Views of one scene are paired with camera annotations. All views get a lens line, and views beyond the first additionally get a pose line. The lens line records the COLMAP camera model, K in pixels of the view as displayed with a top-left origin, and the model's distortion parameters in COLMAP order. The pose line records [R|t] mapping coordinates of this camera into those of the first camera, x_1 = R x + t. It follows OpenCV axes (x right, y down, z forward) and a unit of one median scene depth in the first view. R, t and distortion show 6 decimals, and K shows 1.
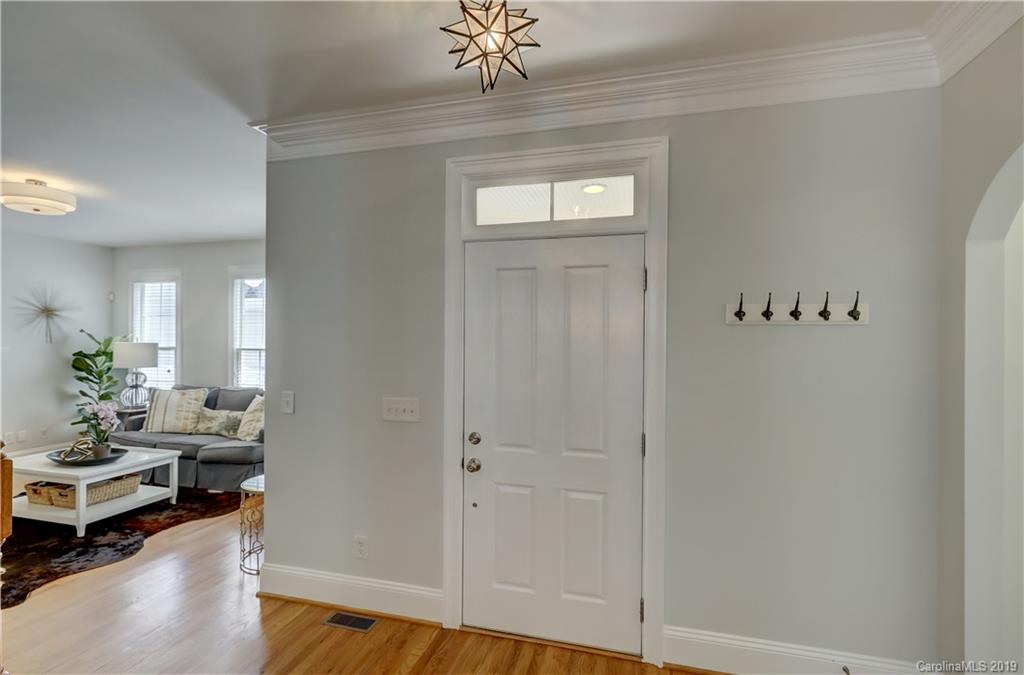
lens RADIAL K [[471.0, 0, 513.7], [0, 471.0, 341.8], [0, 0, 1]] dist [0.000638, 0.000061]
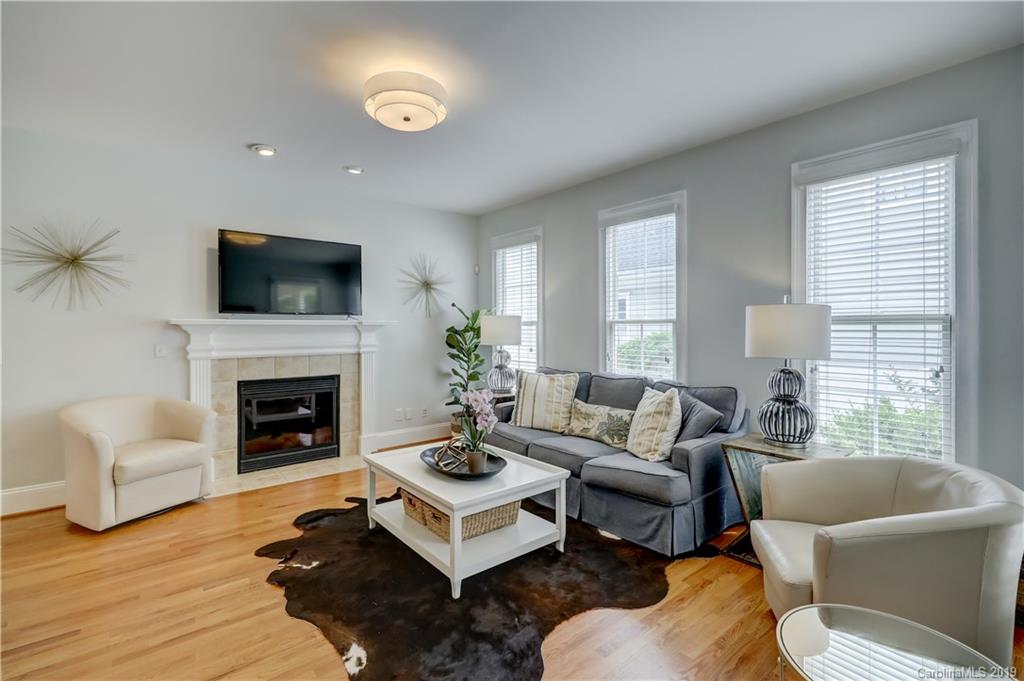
lens RADIAL K [[466.7, 0, 506.6], [0, 466.7, 326.0], [0, 0, 1]] dist [0.000074, 0.000105]
pose [[0.810365, -0.011312, -0.585816, -0.318223], [0.006793, 0.999928, -0.009911, 0.031002], [0.585886, 0.004052, 0.810383, 0.342892]]
